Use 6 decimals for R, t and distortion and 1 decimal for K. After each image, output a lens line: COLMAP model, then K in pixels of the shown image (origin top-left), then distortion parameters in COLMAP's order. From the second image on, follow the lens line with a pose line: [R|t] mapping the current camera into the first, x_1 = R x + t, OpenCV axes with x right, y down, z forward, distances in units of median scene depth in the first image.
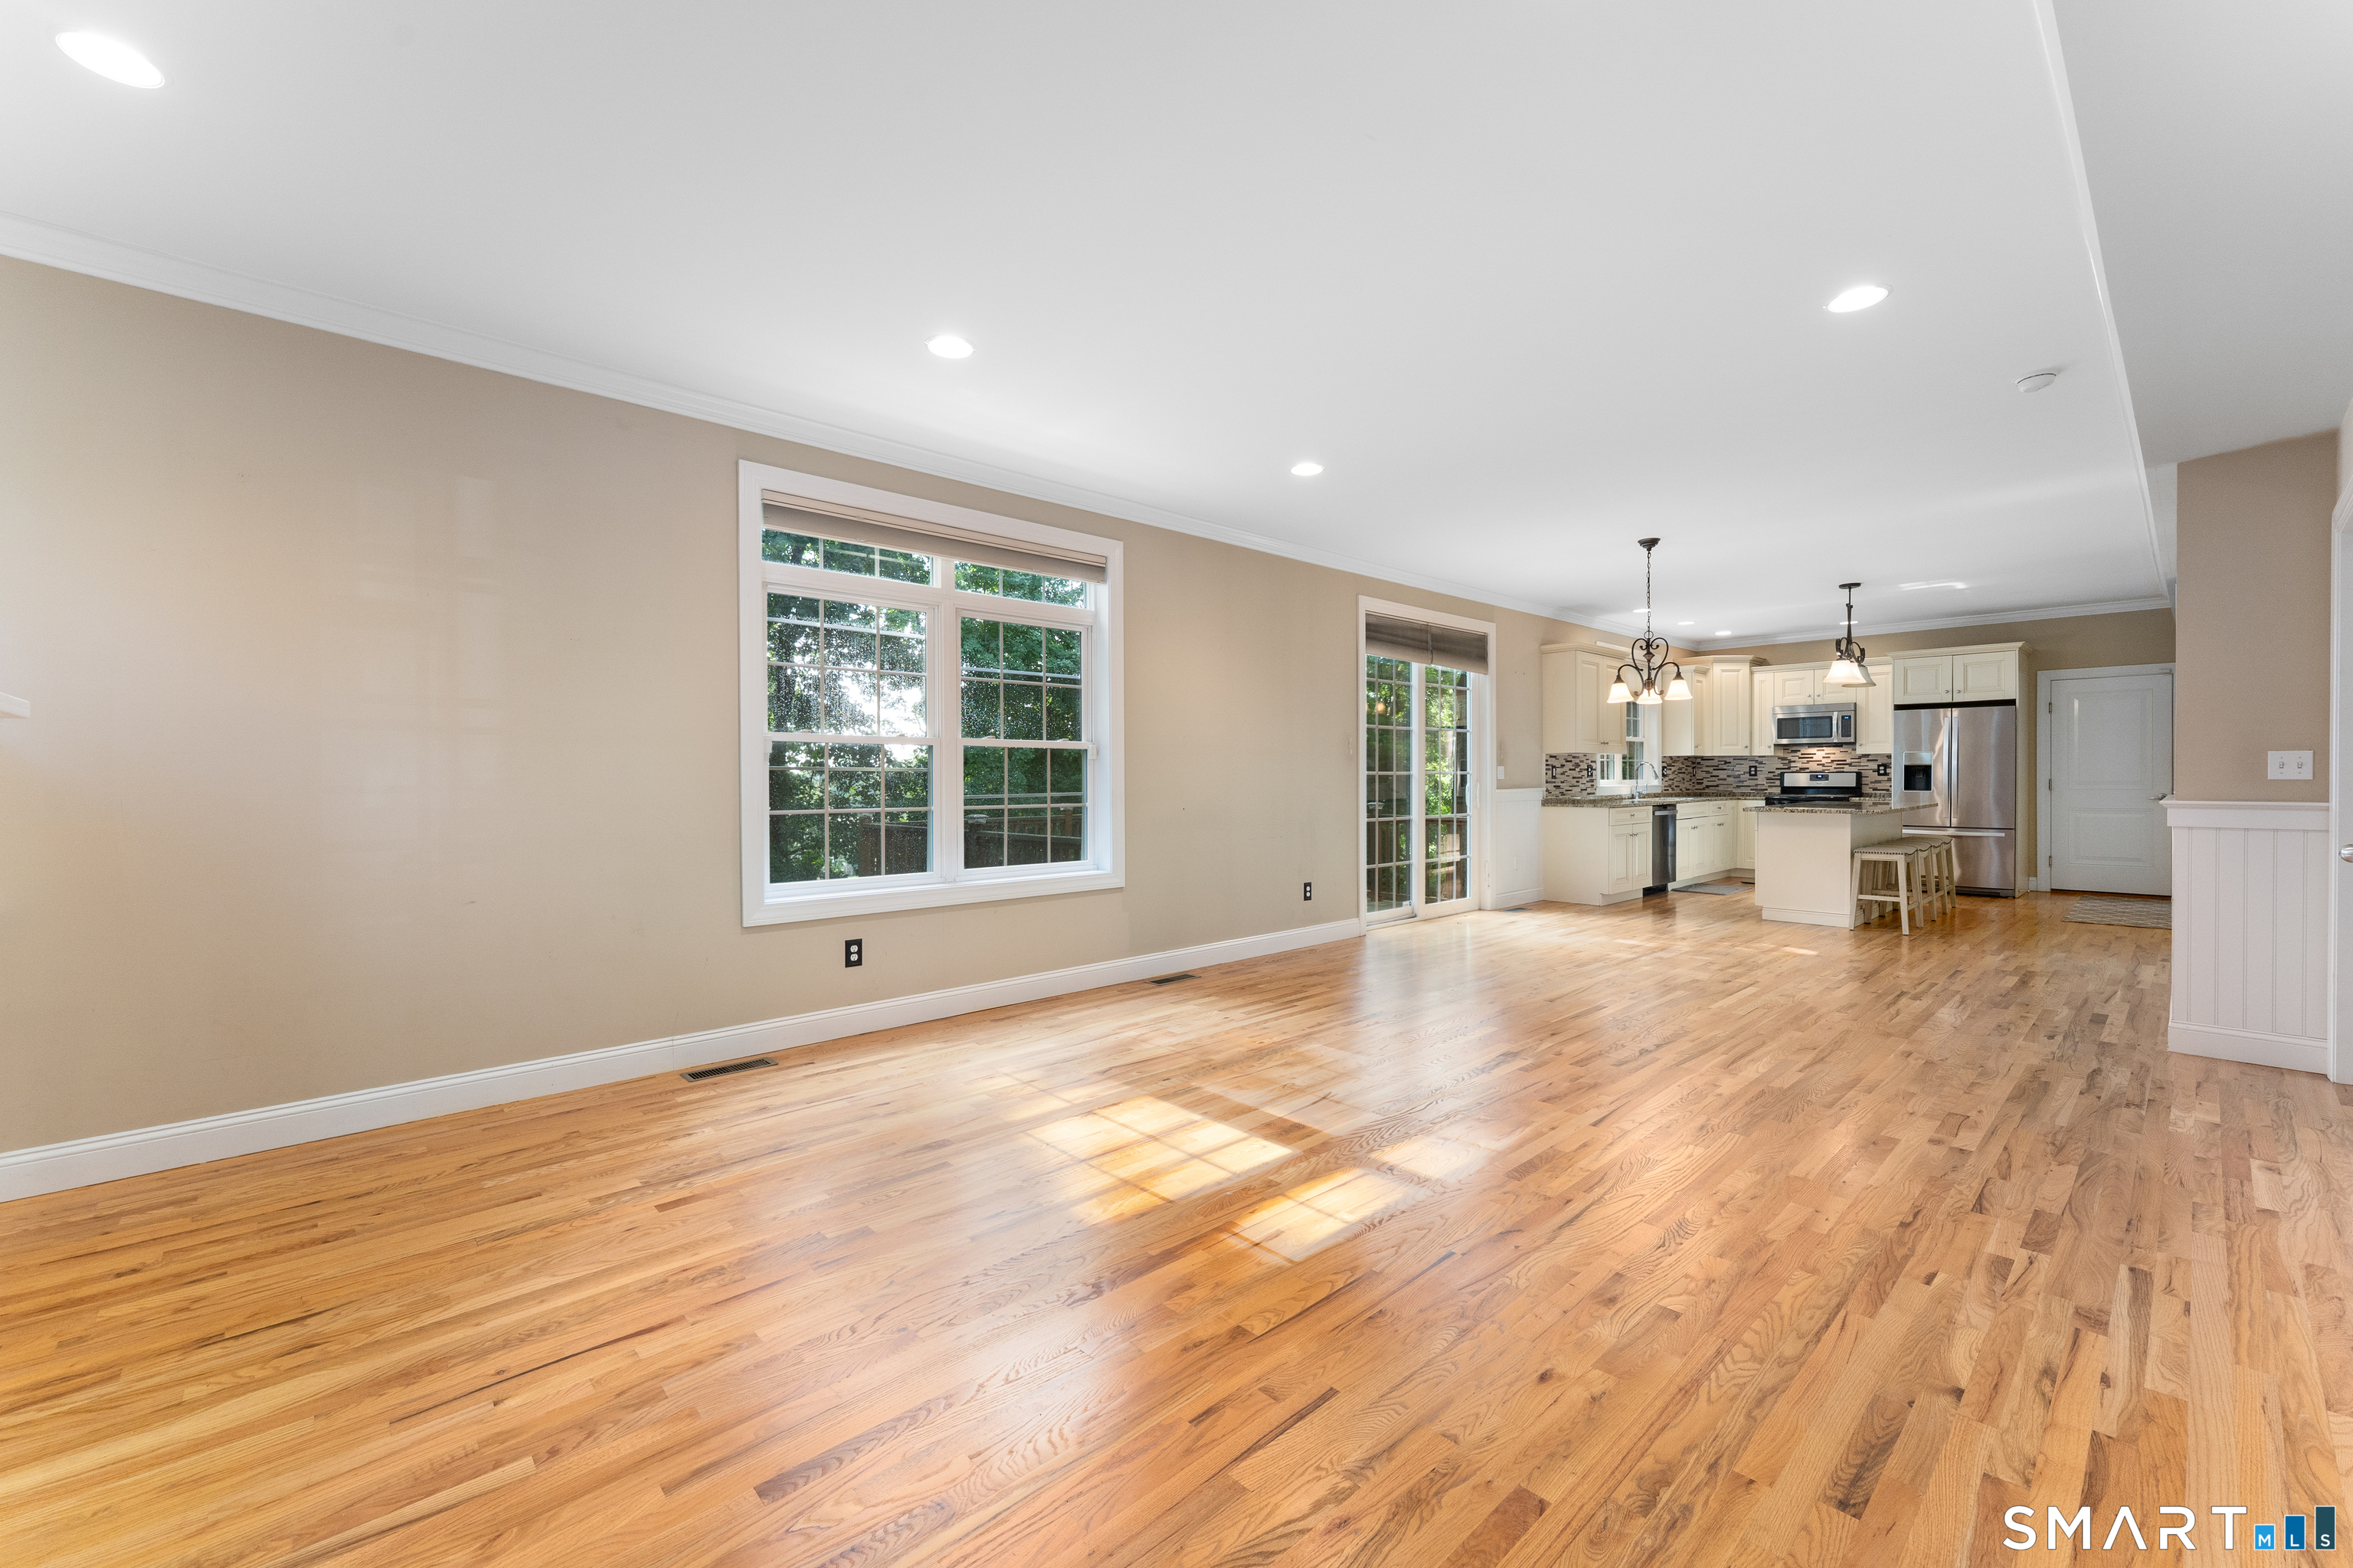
lens RADIAL K [[962.7, 0, 1171.4], [0, 962.7, 787.8], [0, 0, 1]] dist [-0.002352, -0.000142]
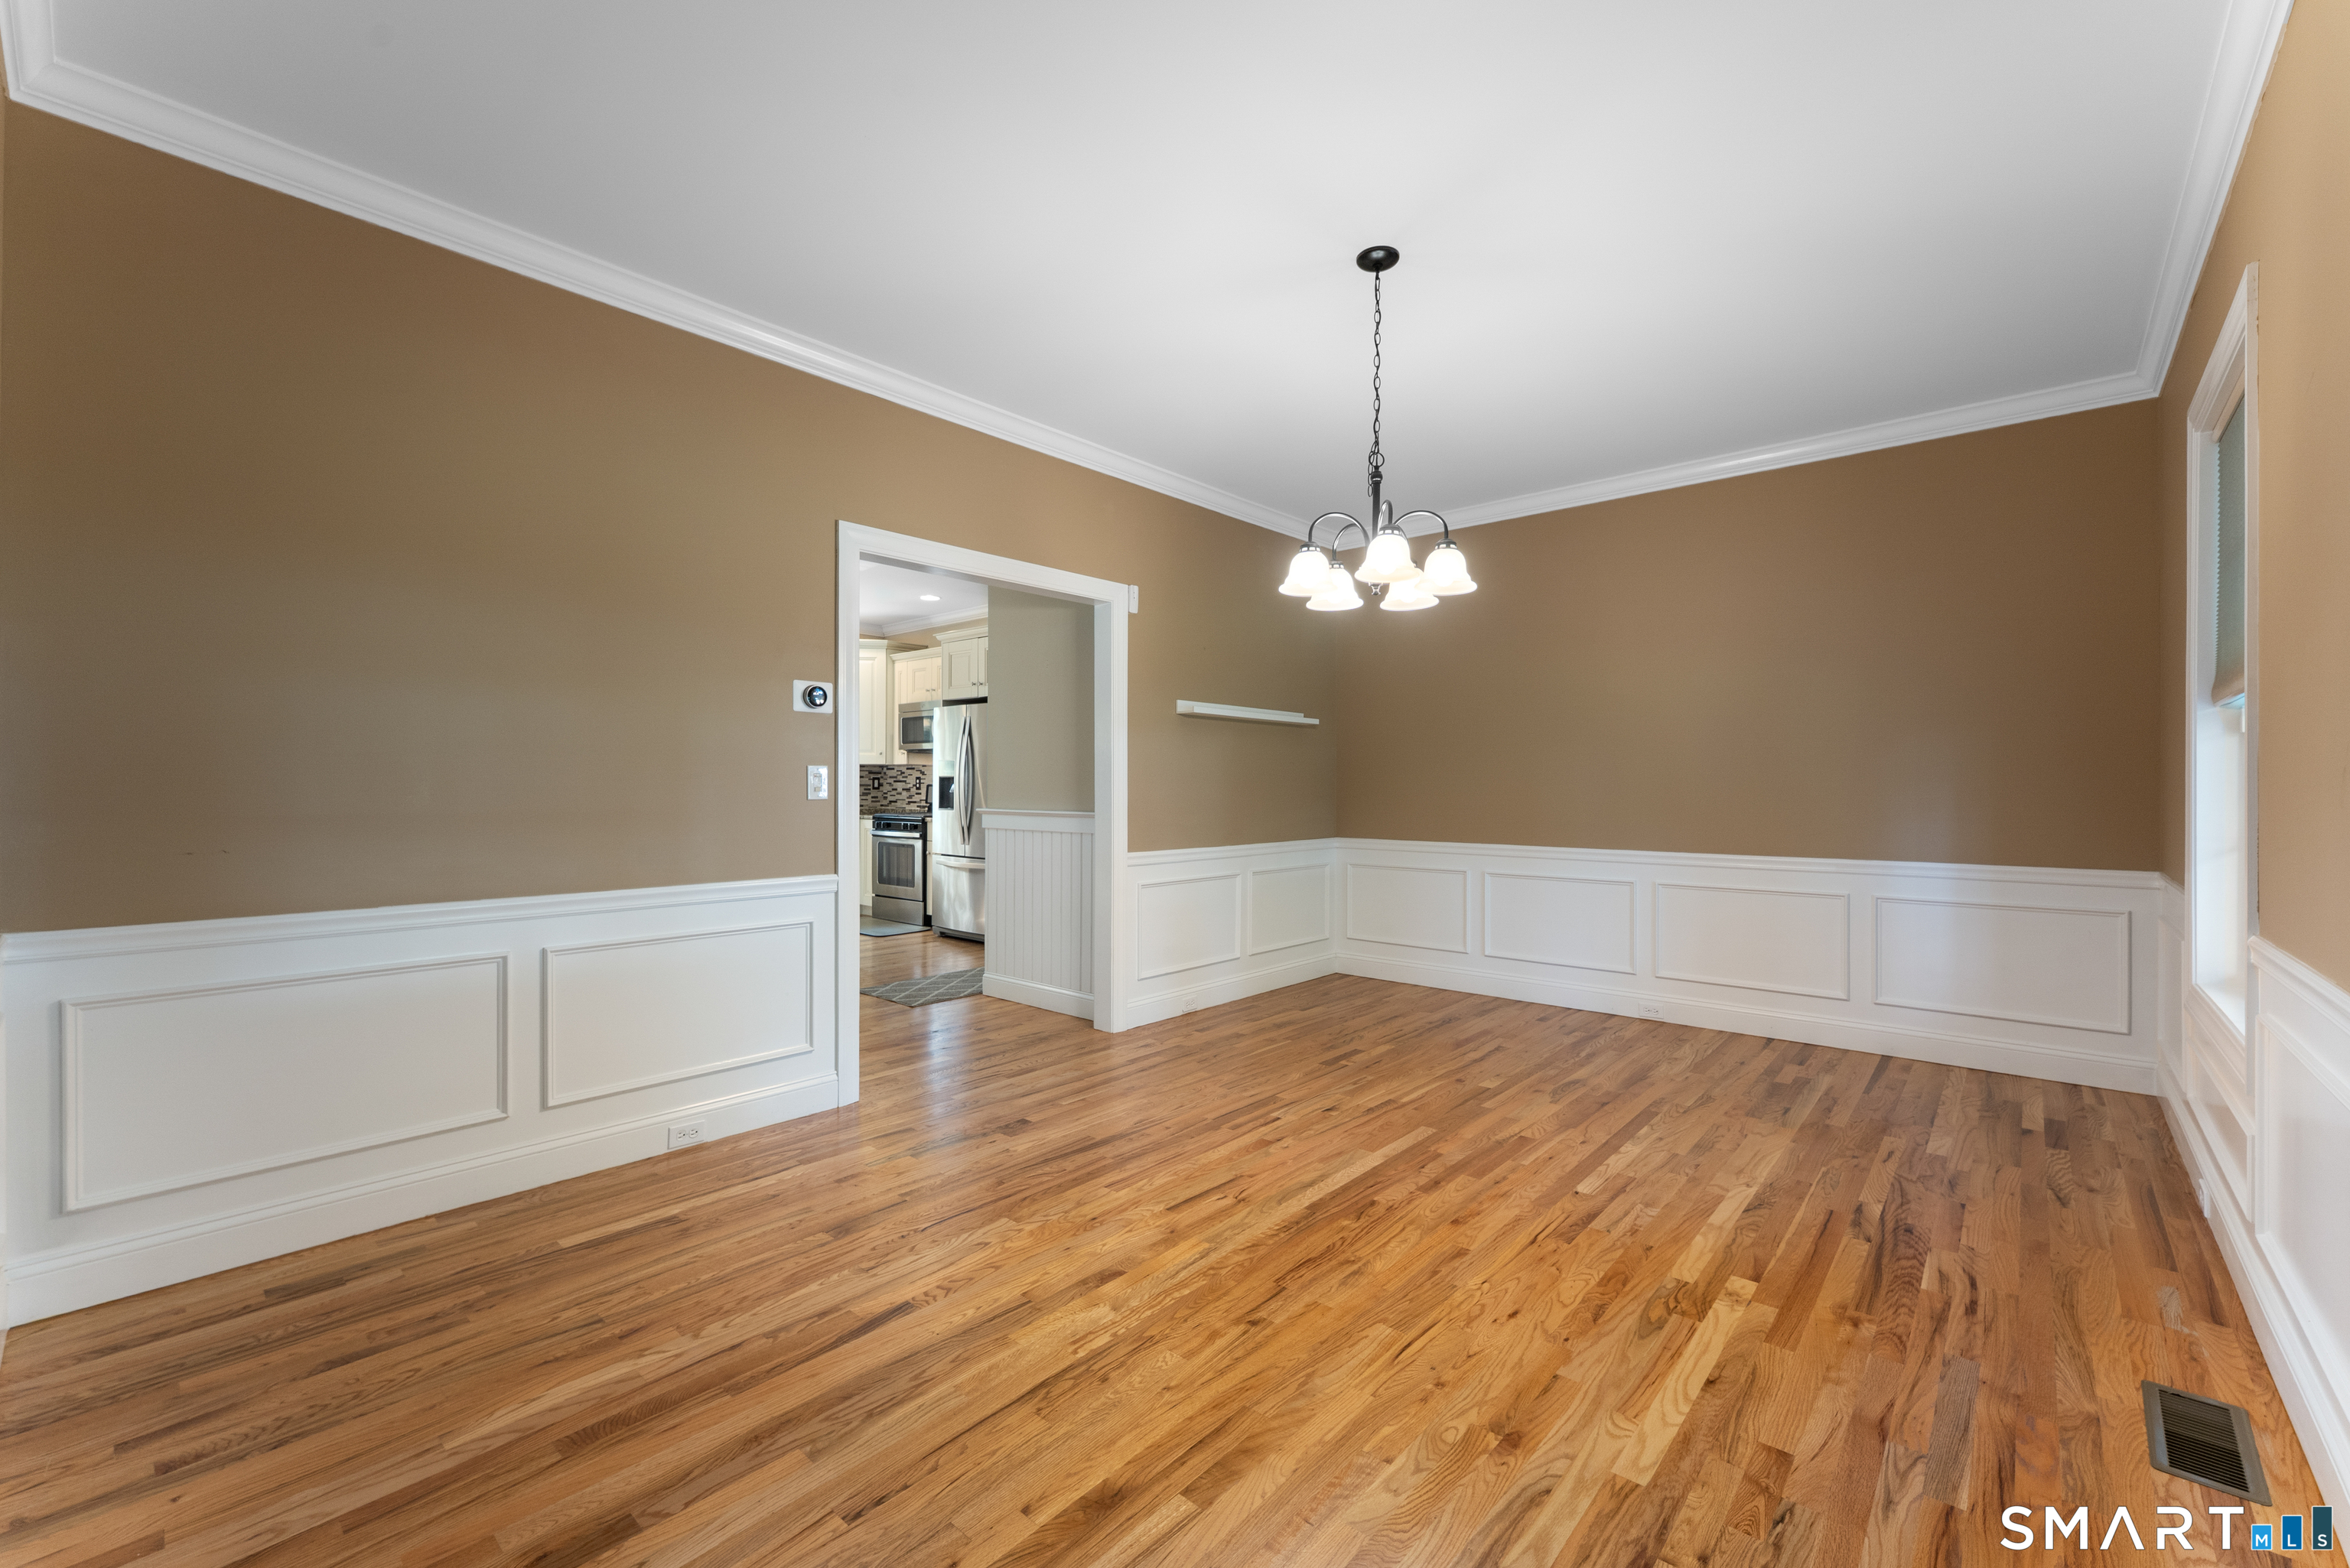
lens RADIAL K [[961.4, 0, 1178.4], [0, 961.4, 783.7], [0, 0, 1]] dist [-0.002352, -0.000142]
pose [[0.995517, 0.010543, 0.093998, 1.116410], [-0.009853, 0.999921, -0.007803, -0.021123], [-0.094073, 0.006841, 0.995542, 0.282645]]
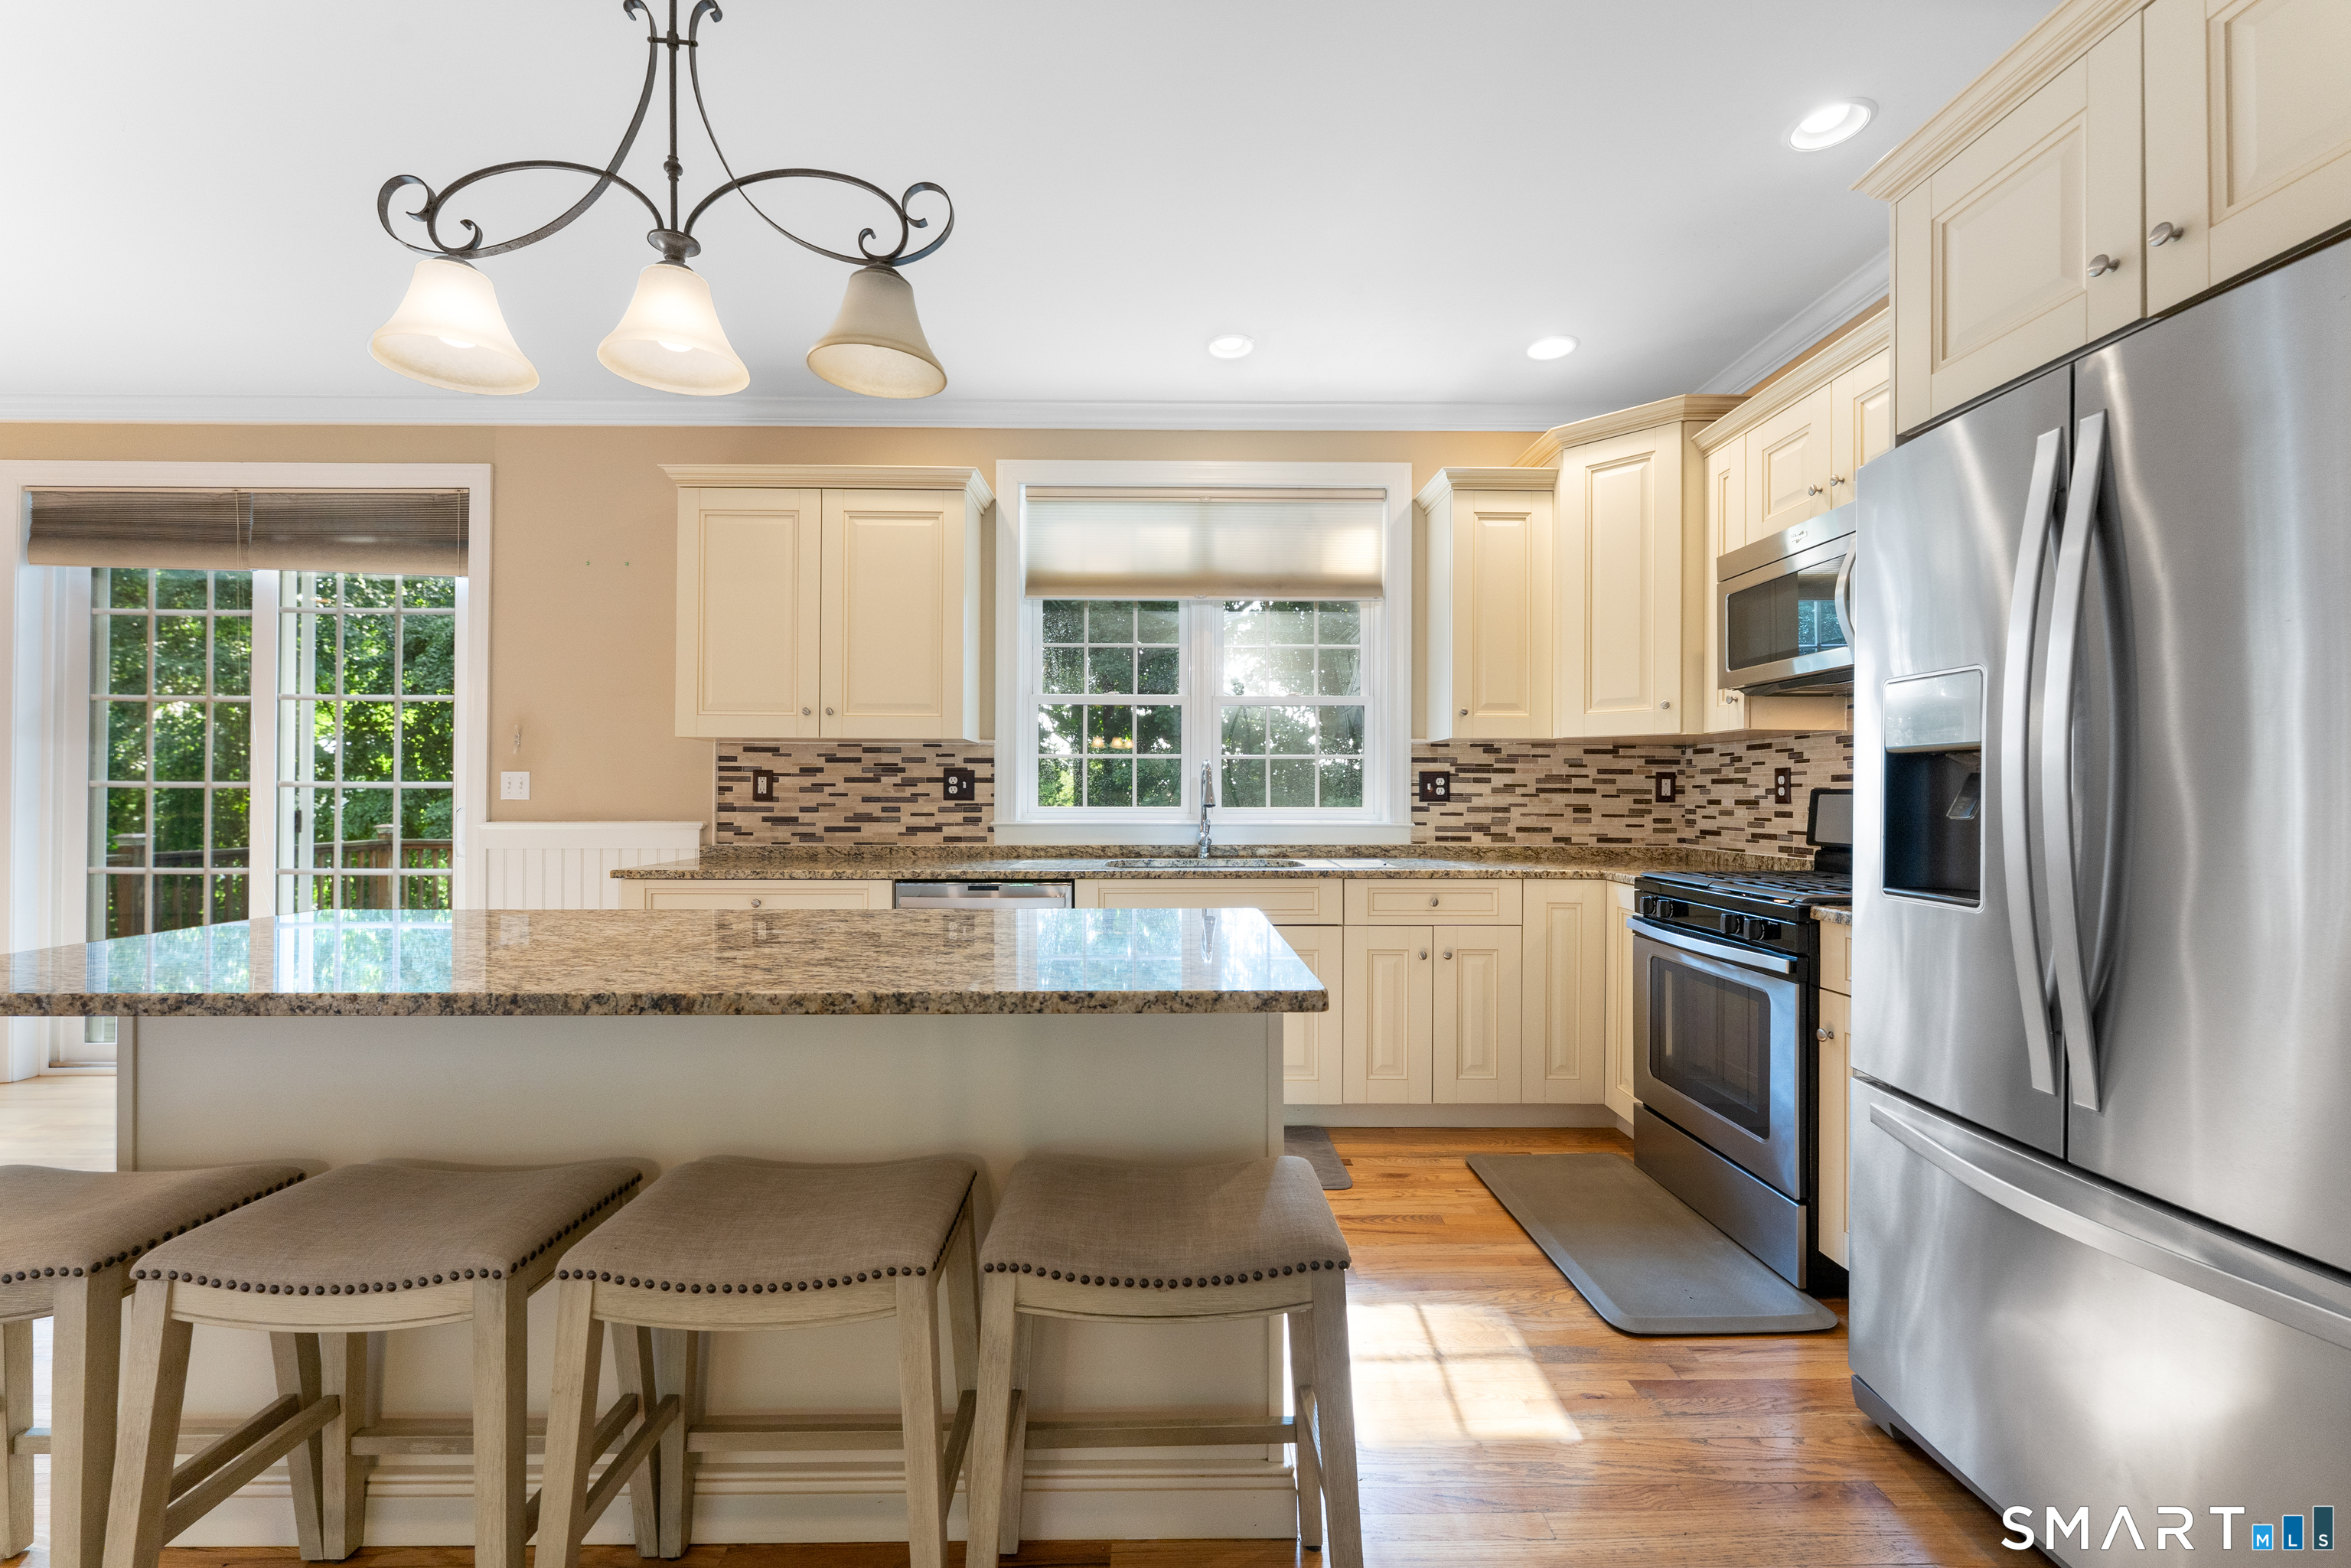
lens RADIAL K [[961.8, 0, 1167.7], [0, 961.8, 784.8], [0, 0, 1]] dist [-0.002352, -0.000142]
pose [[0.740777, 0.007503, -0.671709, 0.993671], [-0.017283, 0.999820, -0.007891, -0.019836], [0.671528, 0.017455, 0.740773, 0.987688]]
